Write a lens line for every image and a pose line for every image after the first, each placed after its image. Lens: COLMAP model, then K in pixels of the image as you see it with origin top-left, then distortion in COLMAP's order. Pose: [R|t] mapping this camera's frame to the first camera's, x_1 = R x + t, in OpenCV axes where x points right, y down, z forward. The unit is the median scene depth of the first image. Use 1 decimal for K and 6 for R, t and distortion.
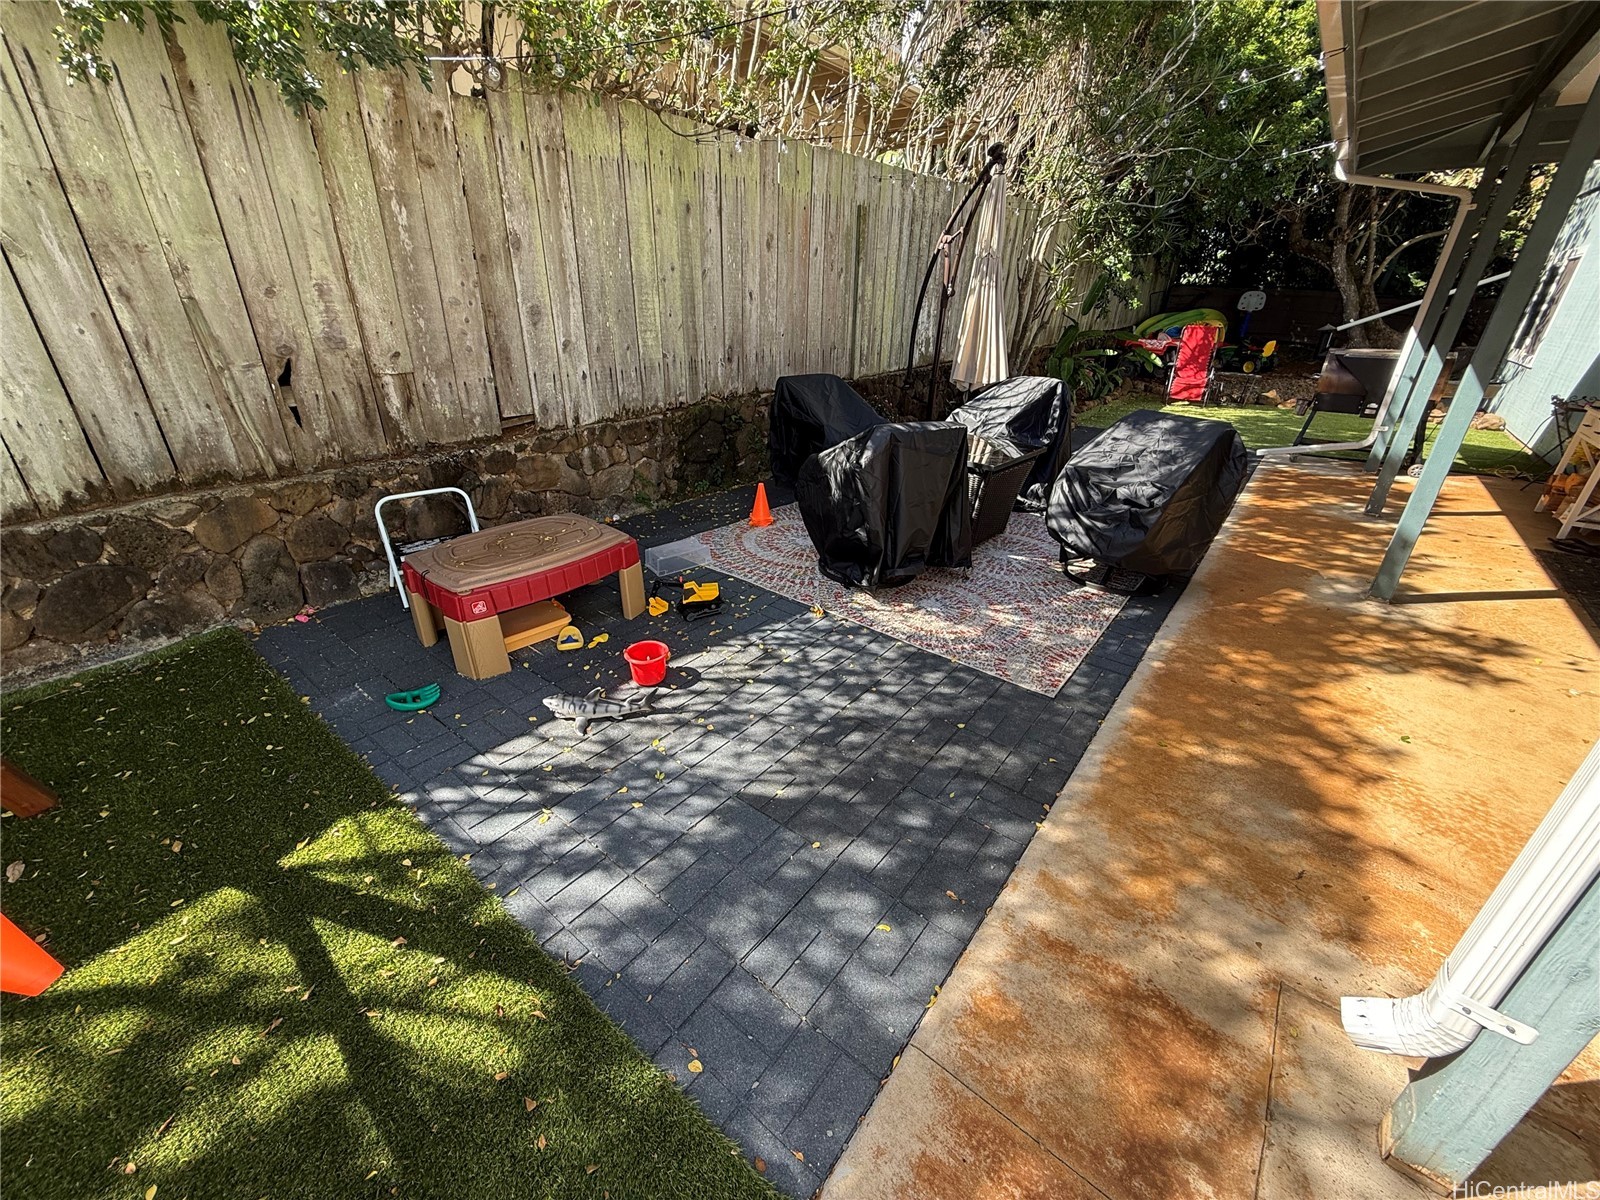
lens RADIAL K [[630.9, 0, 800.0], [0, 630.9, 600.0], [0, 0, 1]] dist [-0.001568, -0.000213]
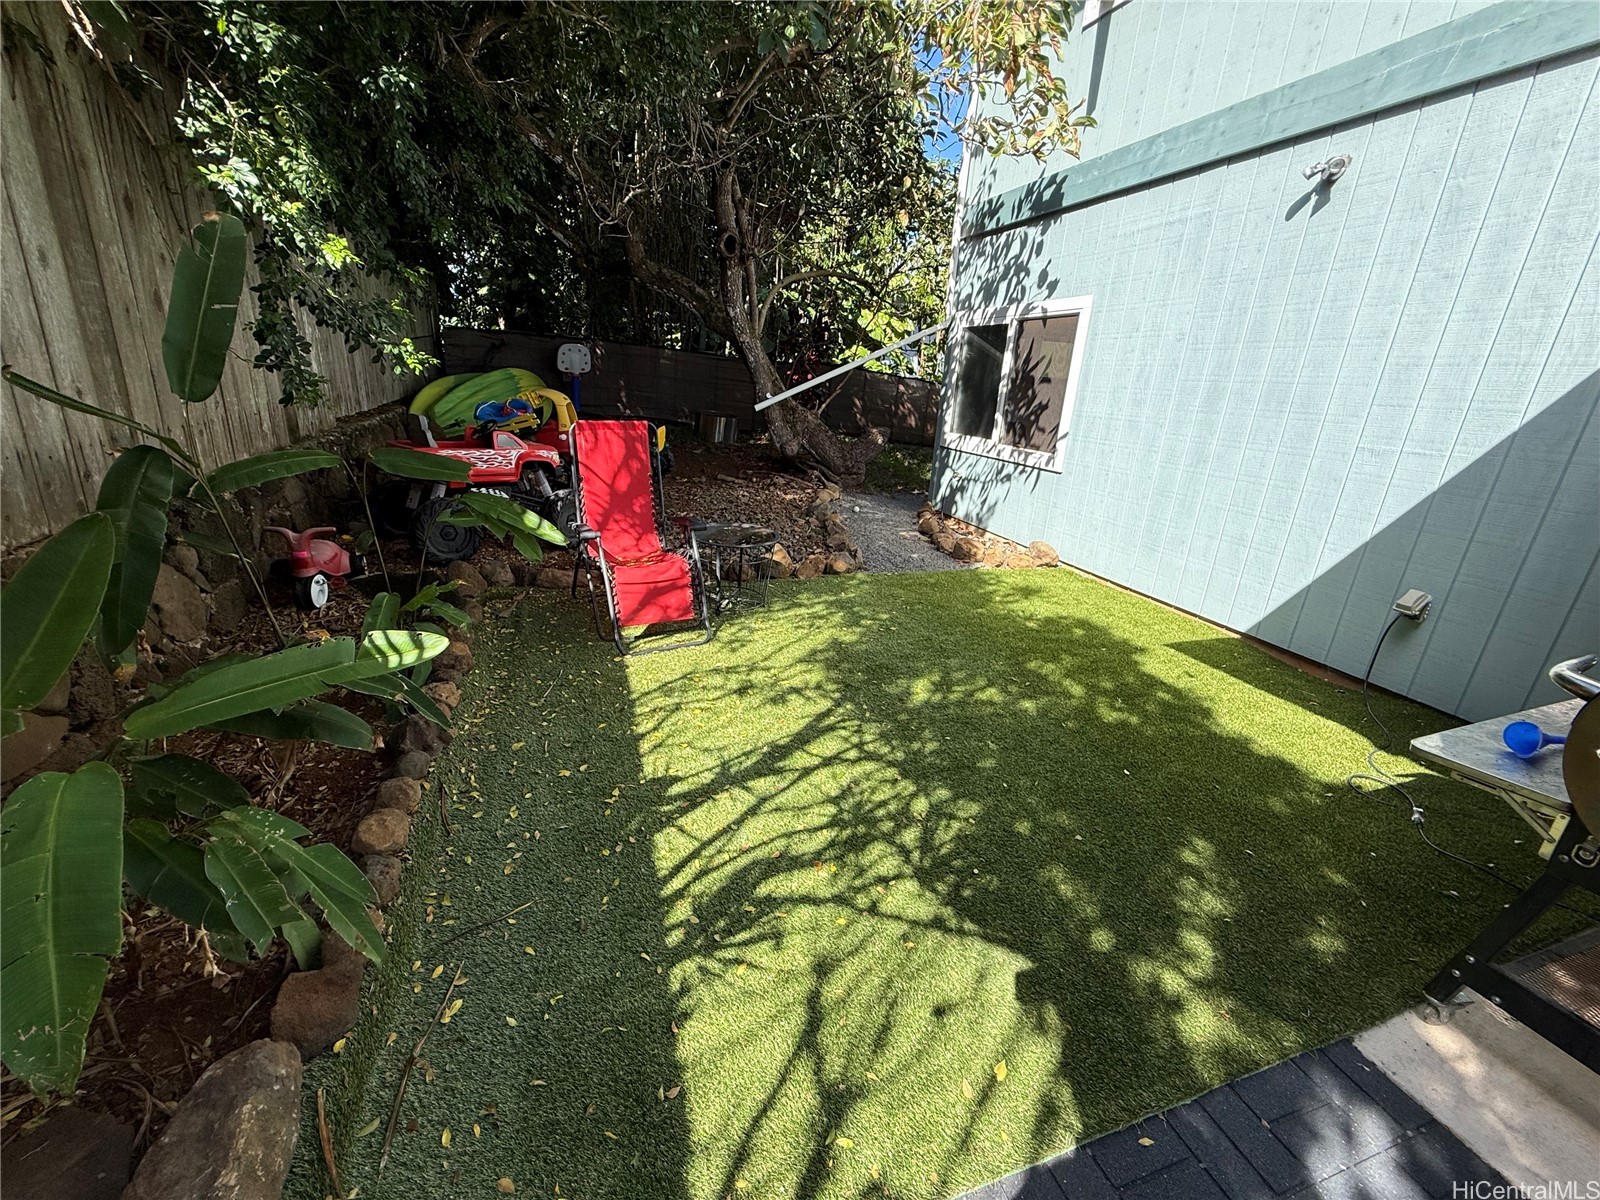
lens RADIAL K [[630.9, 0, 800.0], [0, 630.9, 600.0], [0, 0, 1]] dist [-0.001568, -0.000213]
pose [[0.537317, -0.268802, 0.799397, 0.576956], [0.324492, 0.940774, 0.098234, -0.529533], [-0.778457, 0.206615, 0.592718, 1.121620]]
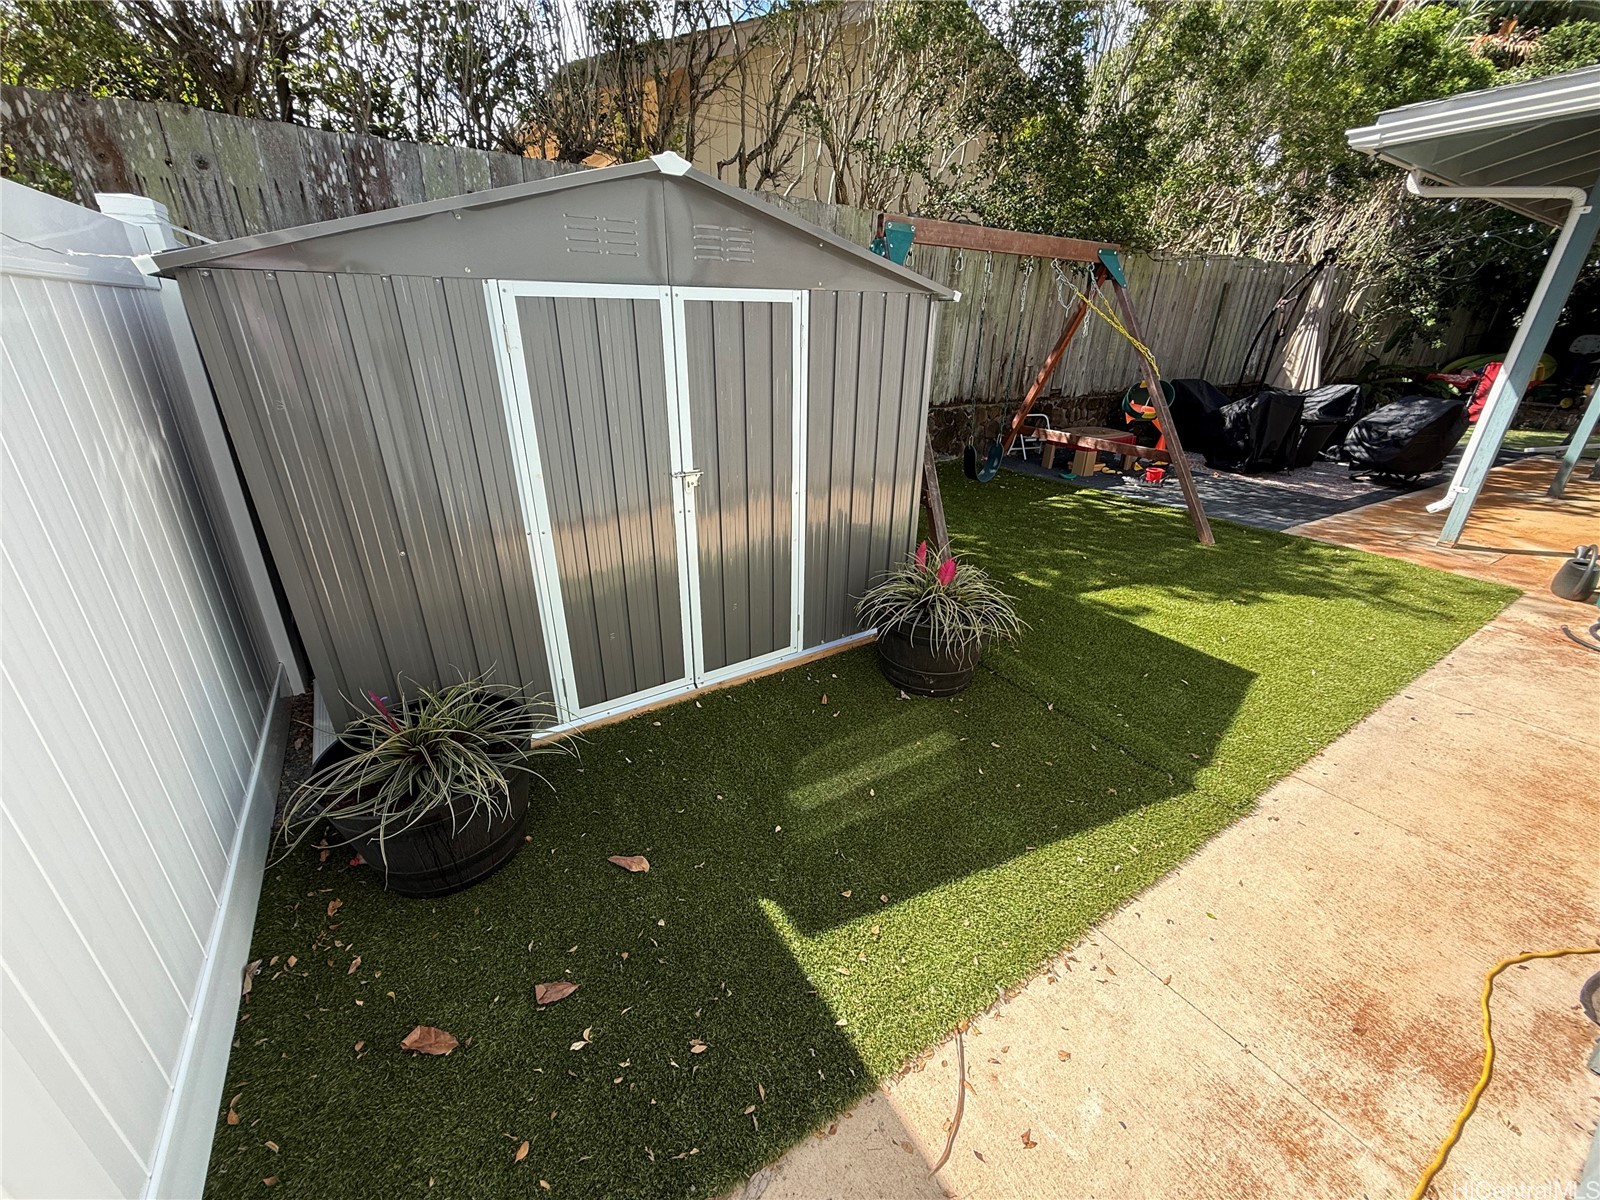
lens RADIAL K [[630.9, 0, 800.0], [0, 630.9, 600.0], [0, 0, 1]] dist [-0.001568, -0.000213]
pose [[0.944338, 0.133424, -0.300706, -0.335763], [-0.148582, 0.988504, -0.028005, 0.392477], [0.293512, 0.071125, 0.953306, -0.809928]]
